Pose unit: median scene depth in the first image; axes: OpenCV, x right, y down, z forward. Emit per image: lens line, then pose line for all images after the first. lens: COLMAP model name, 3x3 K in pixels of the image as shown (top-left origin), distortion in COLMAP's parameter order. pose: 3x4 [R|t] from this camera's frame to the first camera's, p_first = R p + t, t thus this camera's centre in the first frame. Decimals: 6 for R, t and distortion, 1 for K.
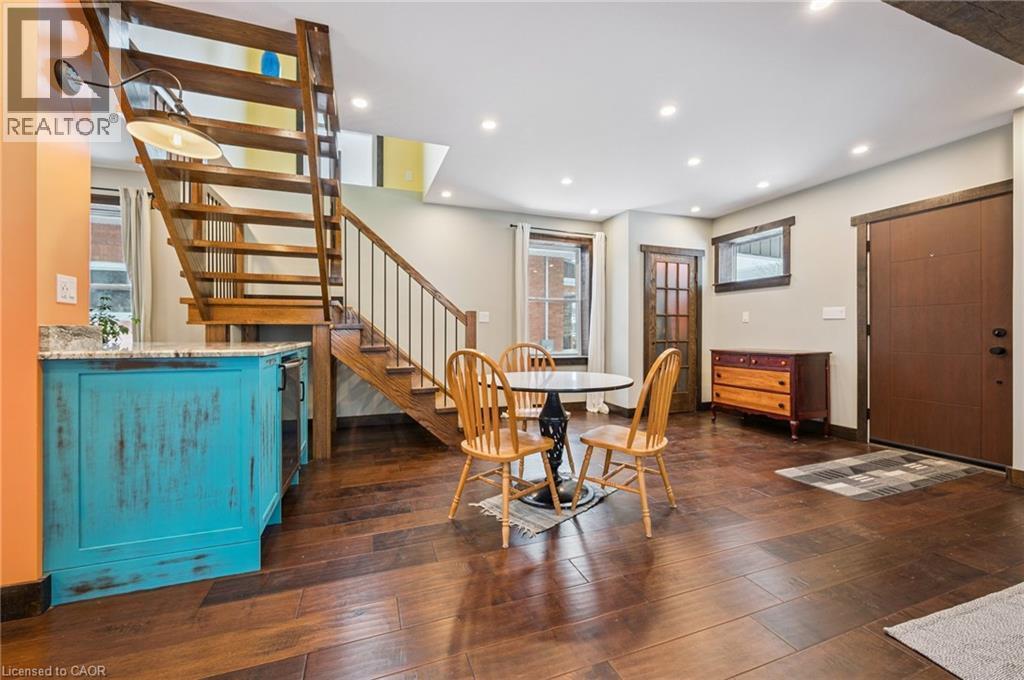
lens RADIAL K [[407.7, 0, 513.0], [0, 407.7, 333.2], [0, 0, 1]] dist [0.000068, -0.000029]
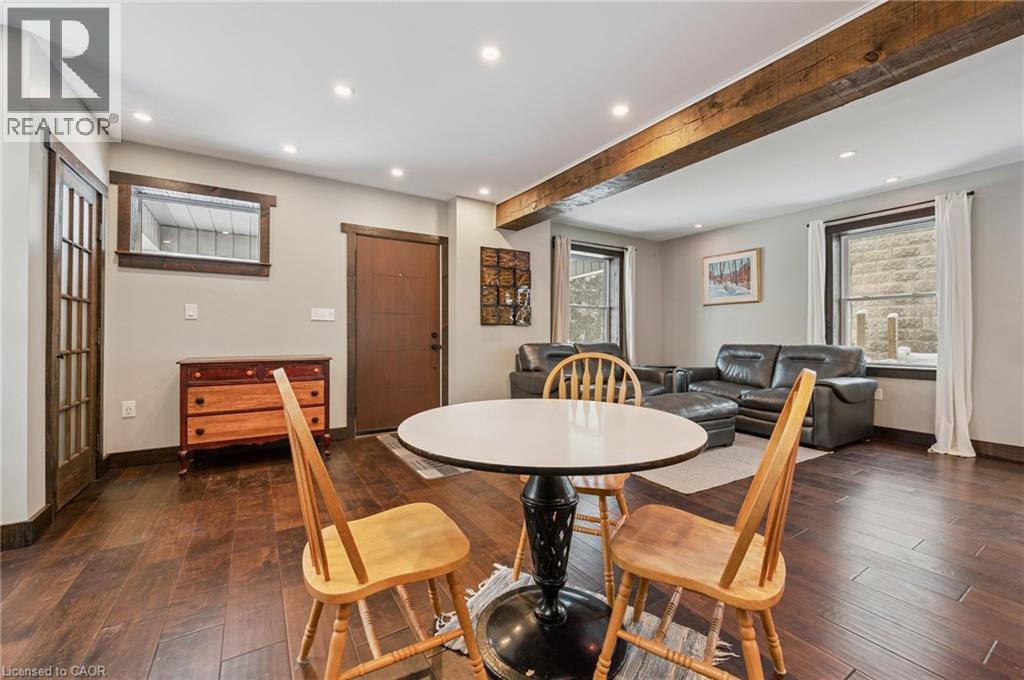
lens RADIAL K [[407.7, 0, 513.0], [0, 407.7, 333.2], [0, 0, 1]] dist [0.000068, -0.000029]
pose [[-0.204286, 0.005806, 0.978894, -0.260967], [0.000526, 0.999983, -0.005822, 0.001133], [-0.978911, -0.000675, -0.204285, 0.764756]]
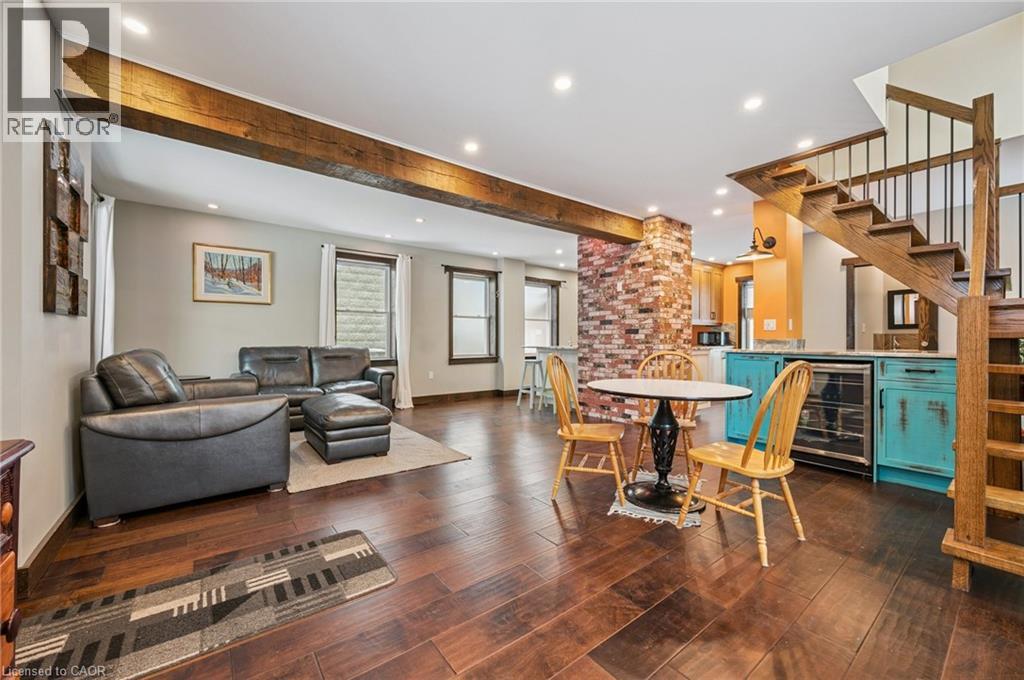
lens RADIAL K [[405.6, 0, 514.2], [0, 405.6, 326.5], [0, 0, 1]] dist [0.000009, -0.000001]
pose [[-0.953716, -0.008485, -0.300588, 0.502388], [-0.000436, 0.999640, -0.026835, -0.000135], [0.300707, -0.025462, -0.953377, 1.219481]]
